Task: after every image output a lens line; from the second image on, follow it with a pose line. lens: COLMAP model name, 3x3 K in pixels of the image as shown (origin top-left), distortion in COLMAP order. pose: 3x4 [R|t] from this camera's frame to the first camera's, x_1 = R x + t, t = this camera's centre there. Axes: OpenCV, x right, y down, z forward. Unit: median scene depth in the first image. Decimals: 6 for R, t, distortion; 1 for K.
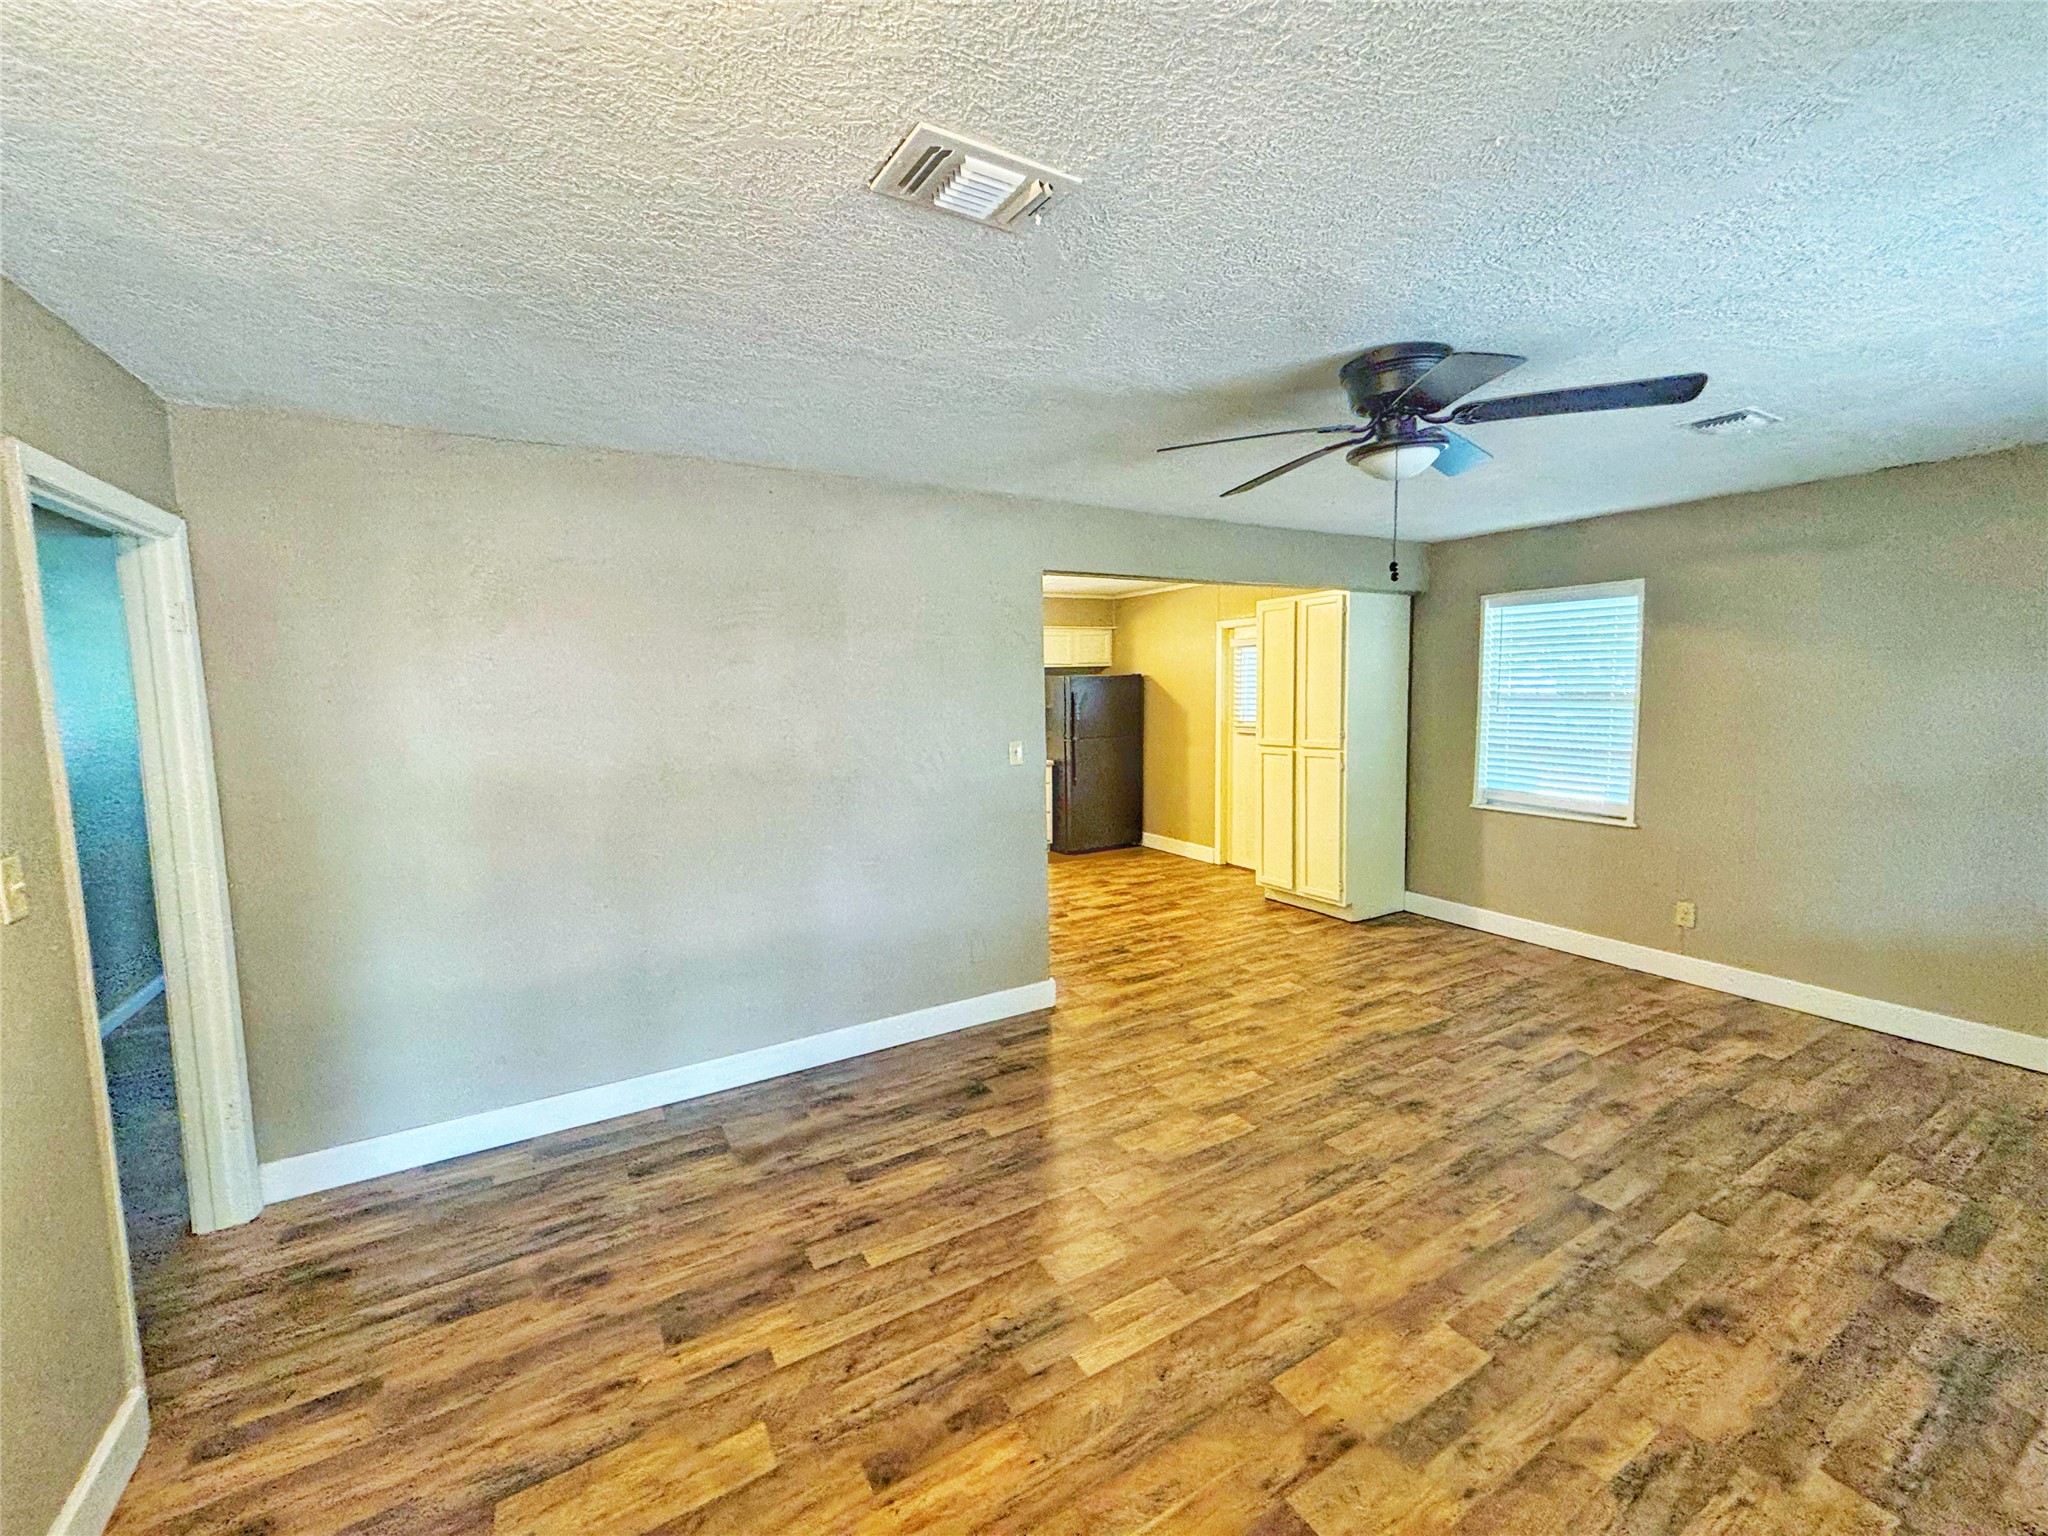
lens RADIAL K [[833.8, 0, 1022.4], [0, 833.8, 759.1], [0, 0, 1]] dist [-0.000854, 0.001140]
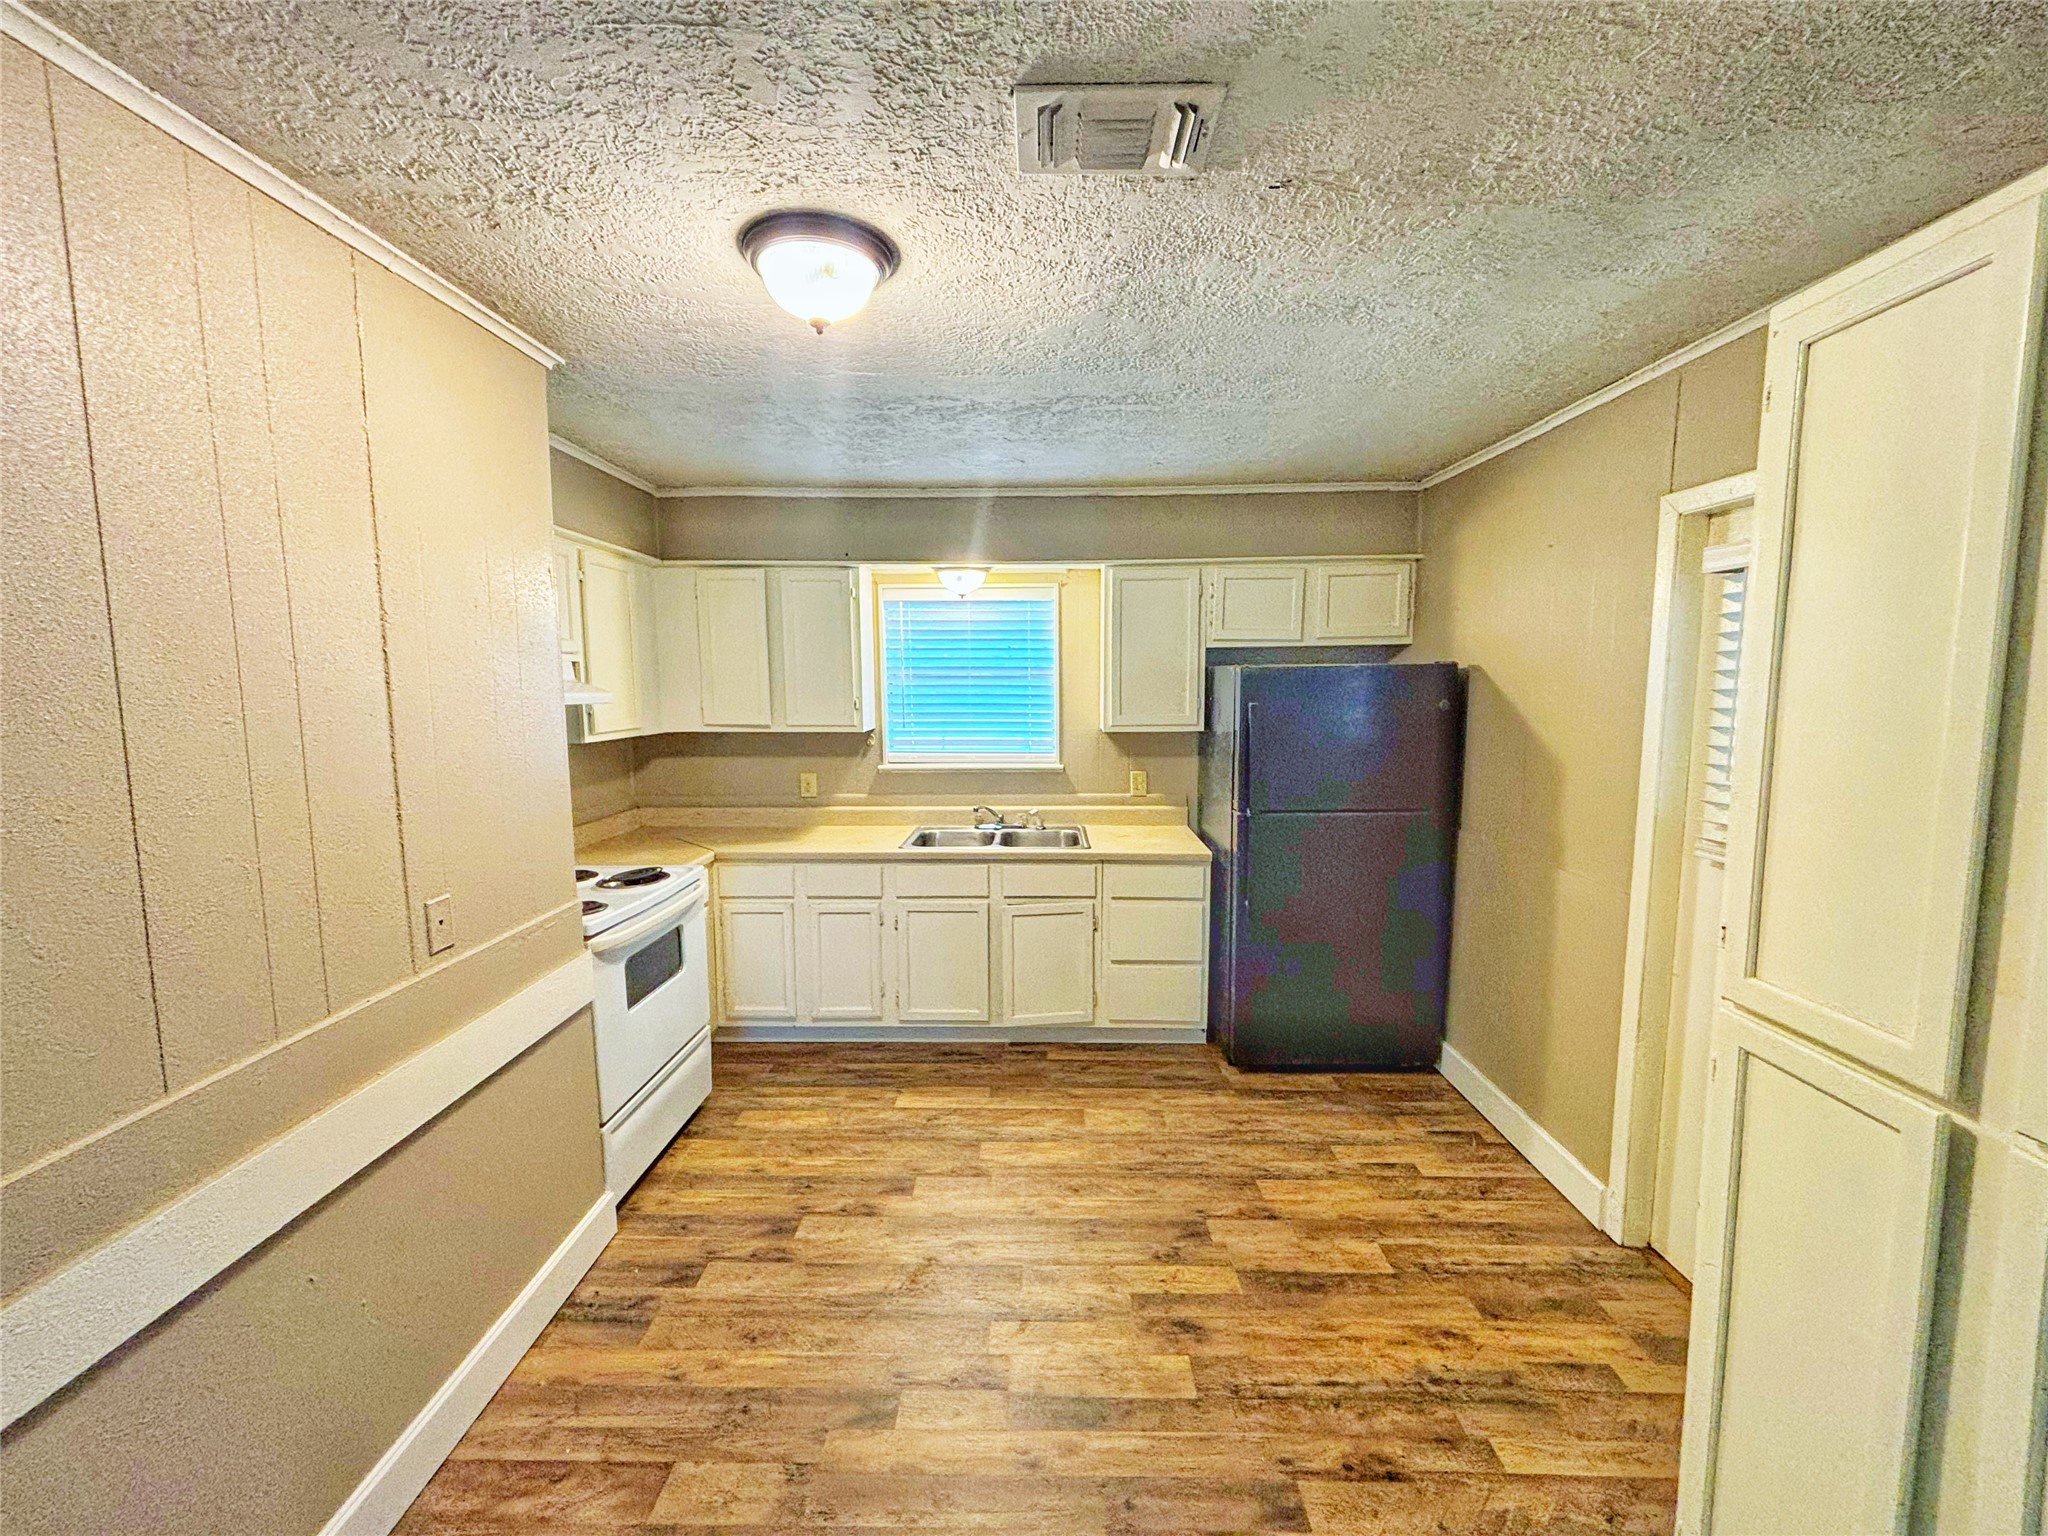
lens RADIAL K [[833.8, 0, 1025.0], [0, 833.8, 776.0], [0, 0, 1]] dist [-0.000854, 0.001140]
pose [[0.851769, 0.078126, -0.518060, 0.448224], [-0.061155, 0.996886, 0.049787, -0.142880], [0.520336, -0.010725, 0.853894, 1.380262]]
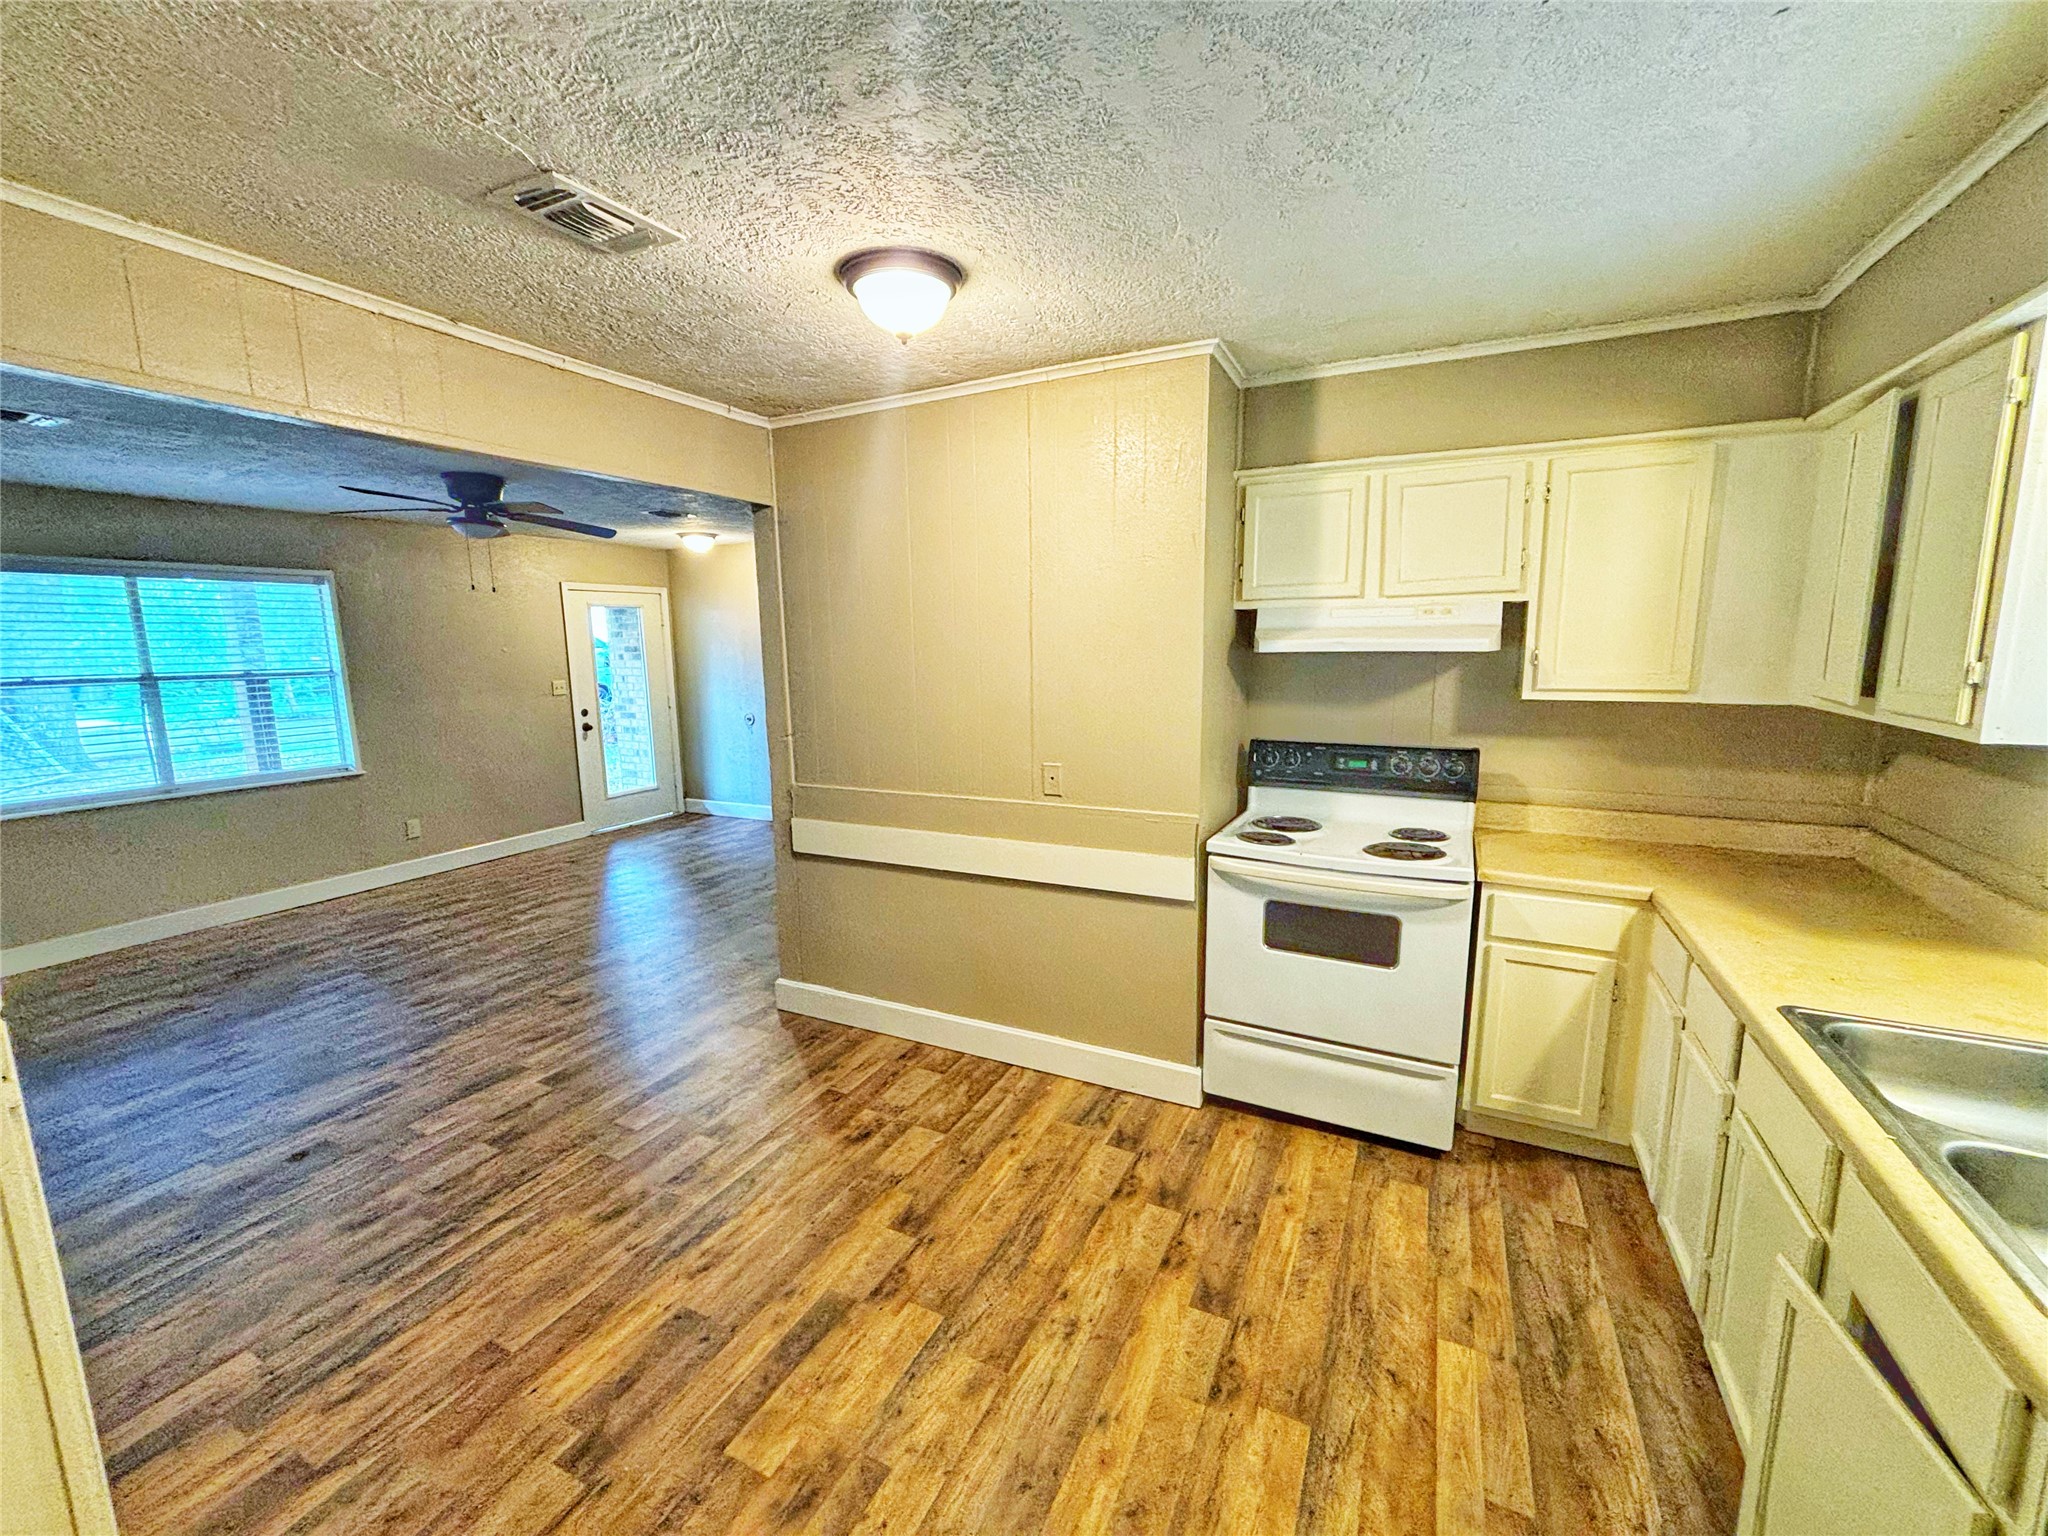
lens RADIAL K [[833.8, 0, 1025.6], [0, 833.8, 772.4], [0, 0, 1]] dist [-0.000854, 0.001140]
pose [[-0.835856, 0.122139, -0.535189, 0.347924], [-0.017417, 0.968542, 0.248240, -0.230689], [0.548673, 0.216815, -0.807434, 2.405368]]
